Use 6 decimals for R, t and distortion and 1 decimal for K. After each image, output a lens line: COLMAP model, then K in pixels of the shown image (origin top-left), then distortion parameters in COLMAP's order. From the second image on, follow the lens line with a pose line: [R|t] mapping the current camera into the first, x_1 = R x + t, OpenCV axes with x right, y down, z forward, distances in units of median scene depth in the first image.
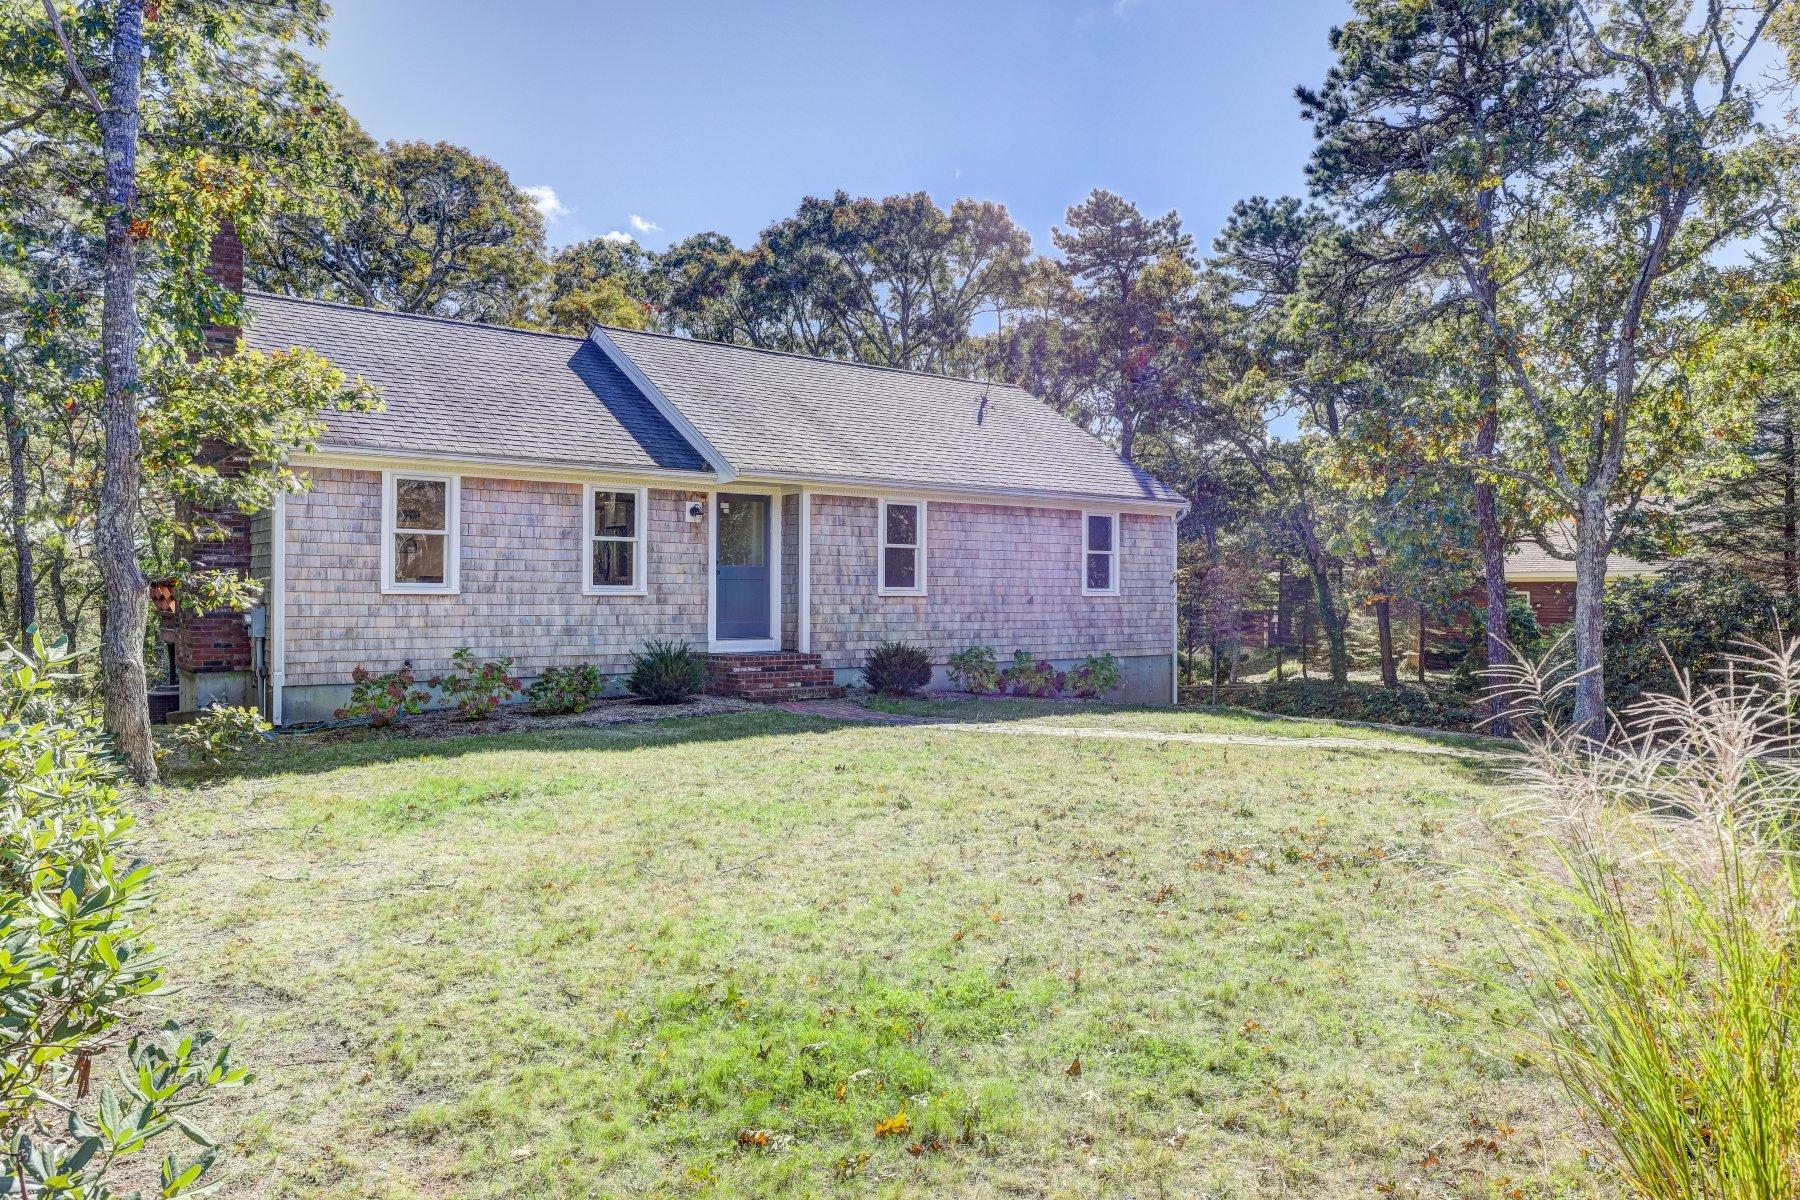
lens RADIAL K [[1265.5, 0, 900.8], [0, 1265.5, 610.3], [0, 0, 1]] dist [0.000694, 0.000192]
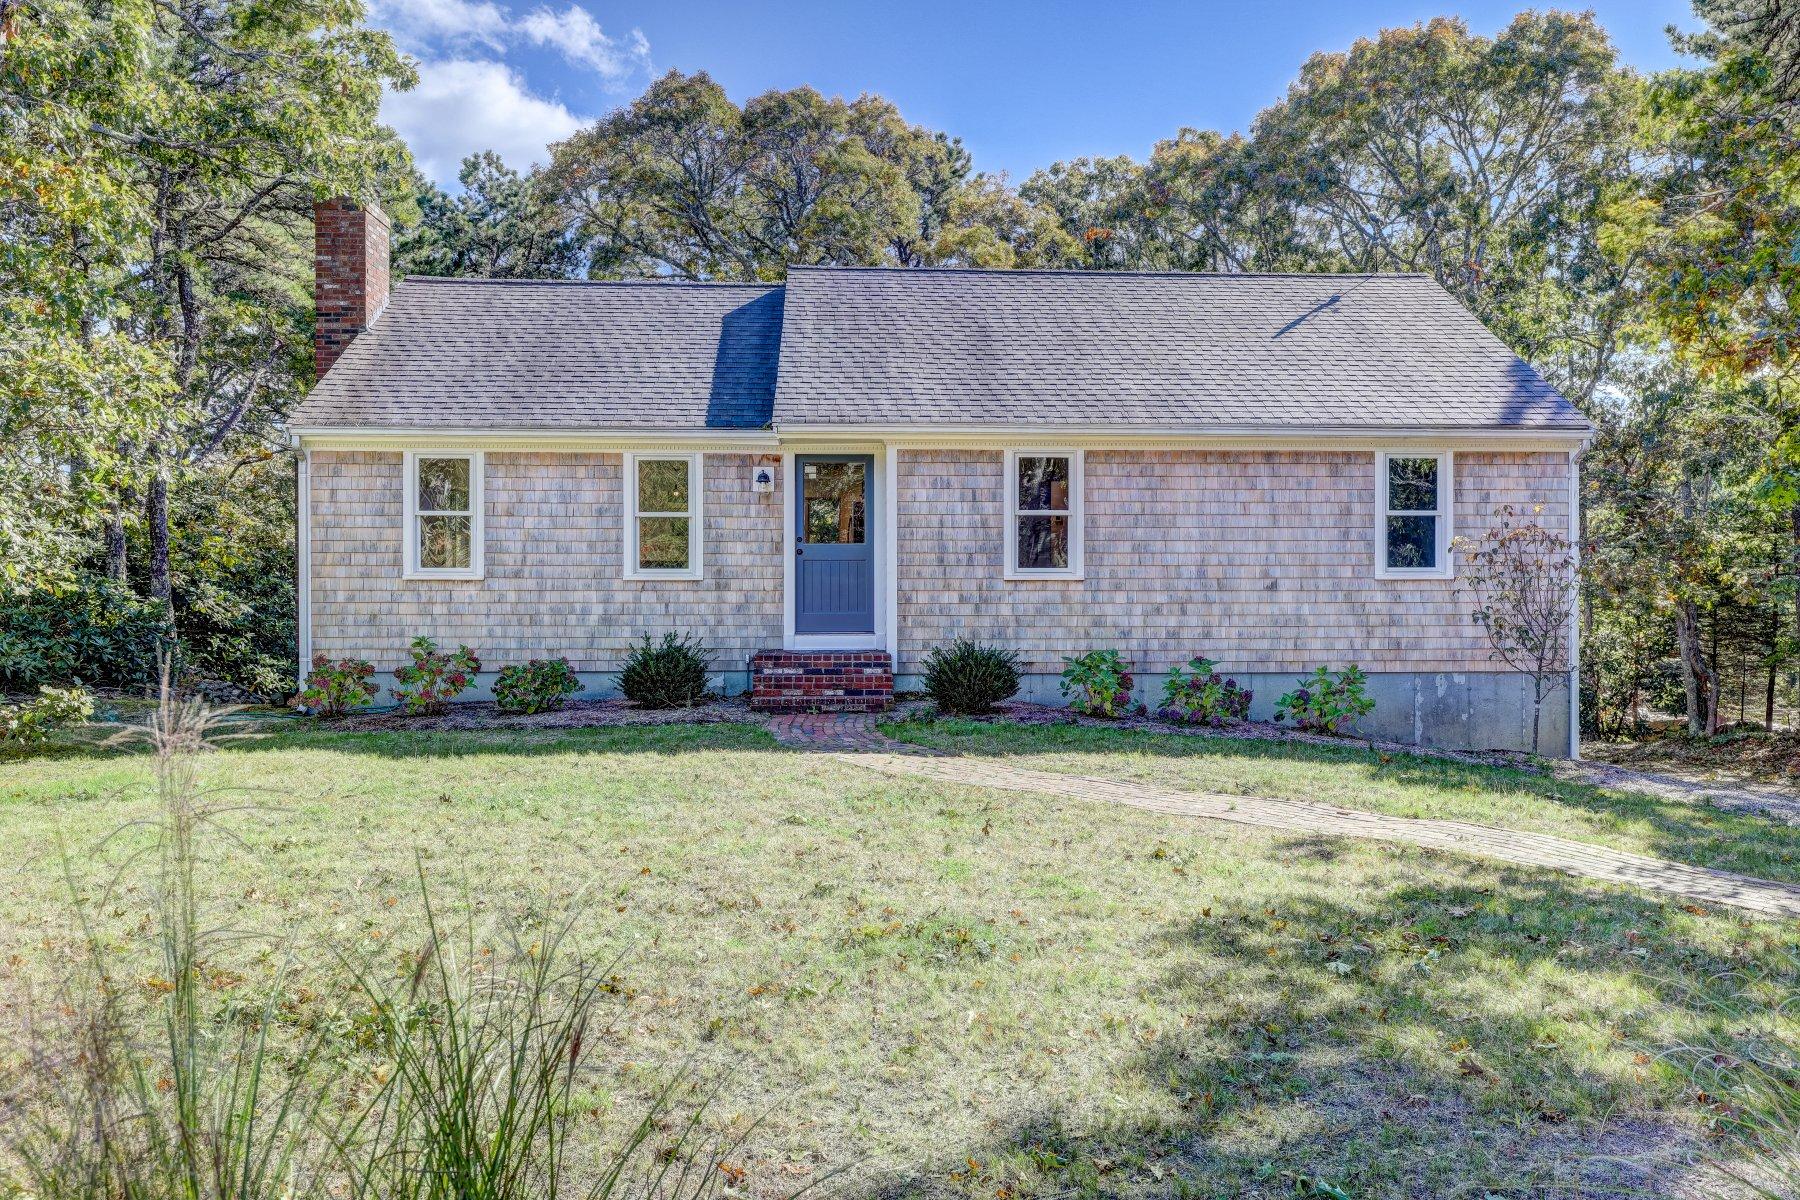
lens RADIAL K [[1415.7, 0, 900.0], [0, 1415.7, 590.1], [0, 0, 1]] dist [-0.042196, -0.000432]
pose [[0.825490, 0.000311, -0.564417, 0.431035], [-0.003341, 0.999985, -0.004335, -0.001446], [0.564407, 0.005464, 0.825479, 0.285645]]
